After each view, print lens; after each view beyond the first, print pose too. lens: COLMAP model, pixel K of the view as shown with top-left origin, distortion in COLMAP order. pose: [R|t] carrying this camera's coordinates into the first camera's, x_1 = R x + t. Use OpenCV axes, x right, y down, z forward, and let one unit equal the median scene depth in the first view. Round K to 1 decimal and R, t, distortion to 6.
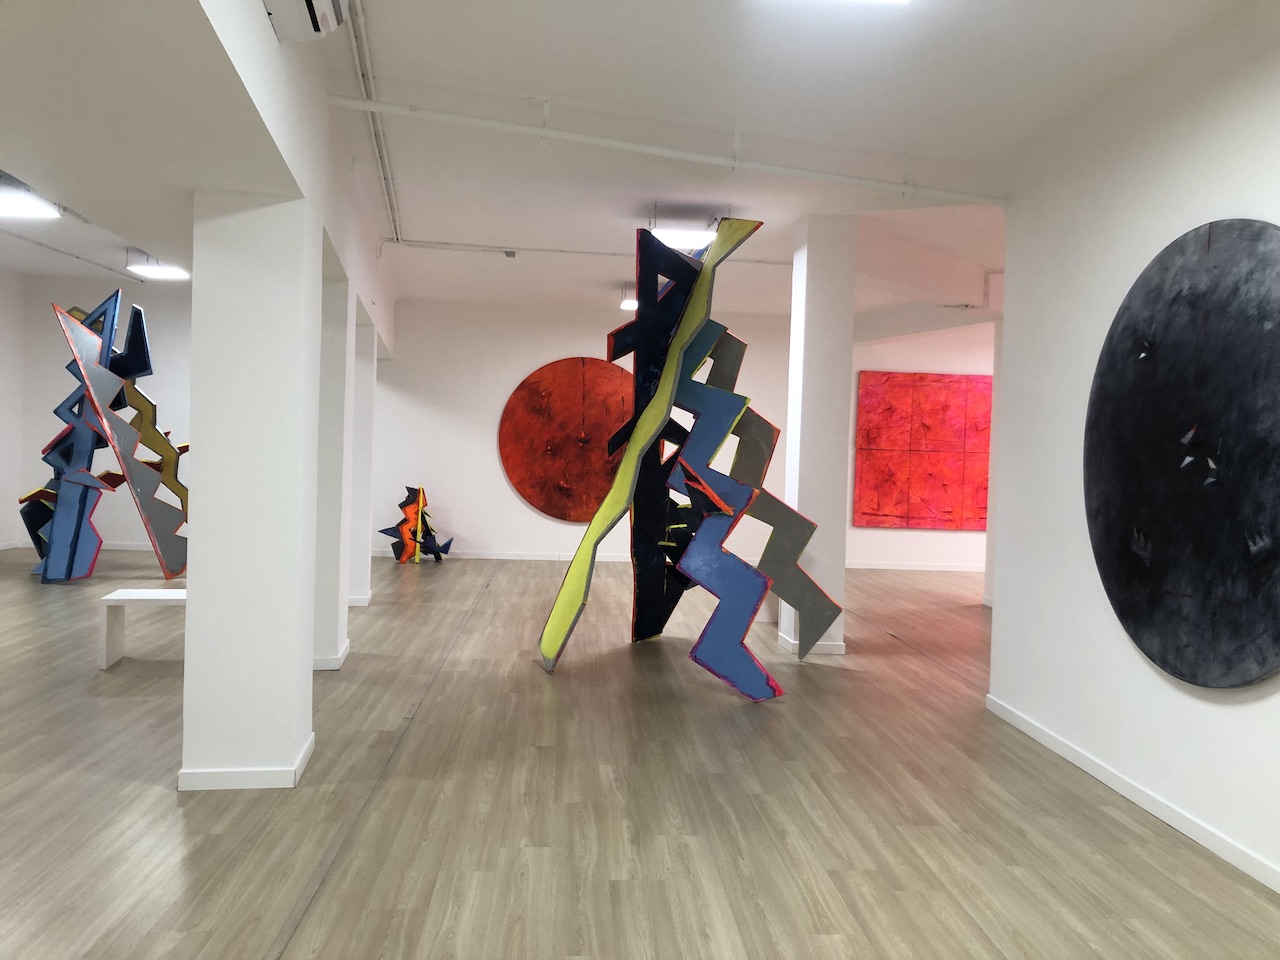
lens RADIAL K [[1045.3, 0, 650.3], [0, 1045.3, 480.4], [0, 0, 1]] dist [0.042252, -0.054465]
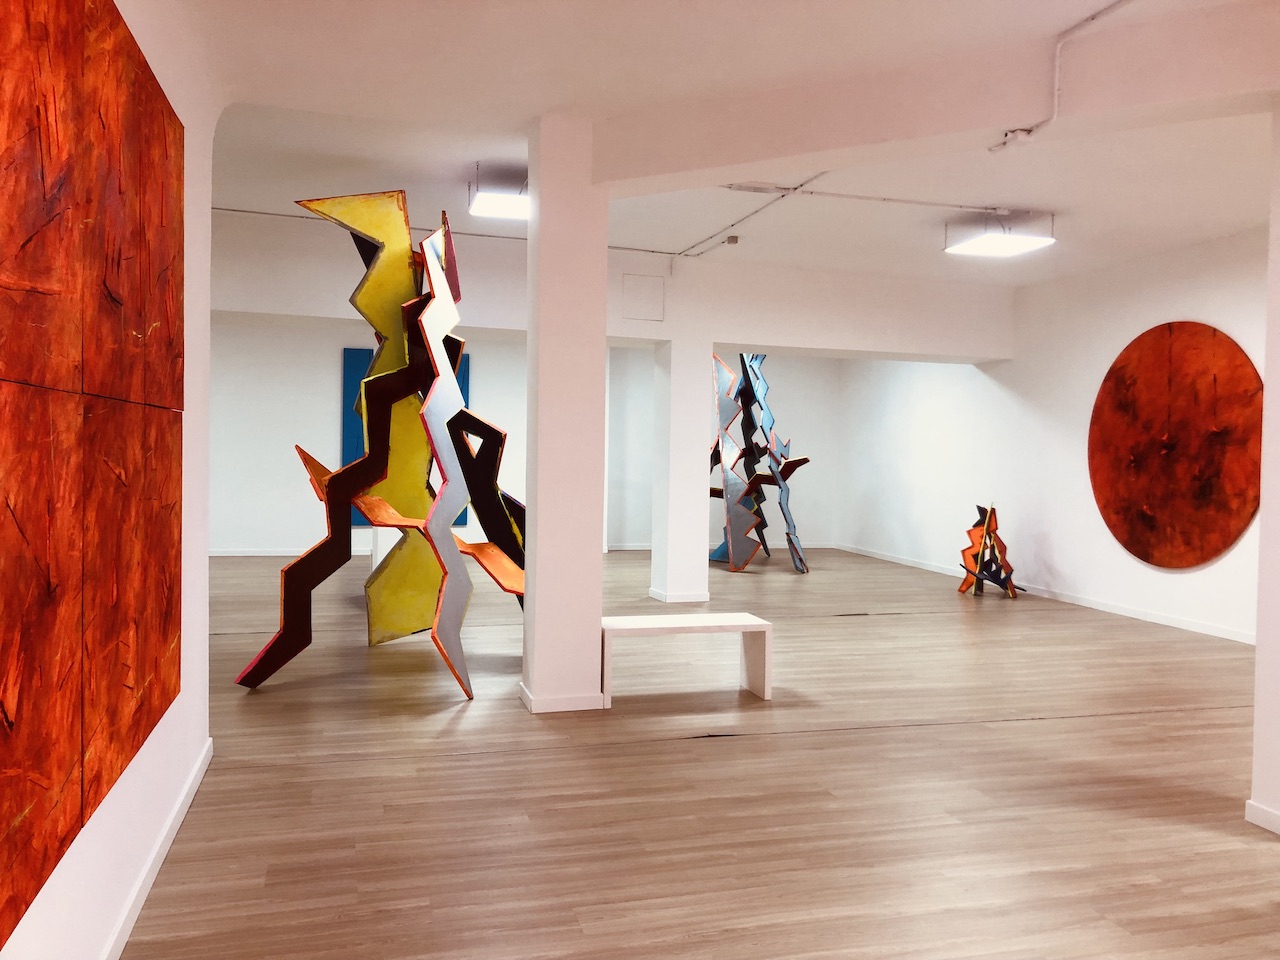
lens RADIAL K [[1056.0, 0, 682.3], [0, 1056.0, 473.1], [0, 0, 1]] dist [0.054275, -0.009756]
pose [[0.224862, -0.006764, -0.974367, 0.536841], [-0.043773, 0.998896, -0.017036, 0.004725], [0.973407, 0.046482, 0.224318, 0.541820]]
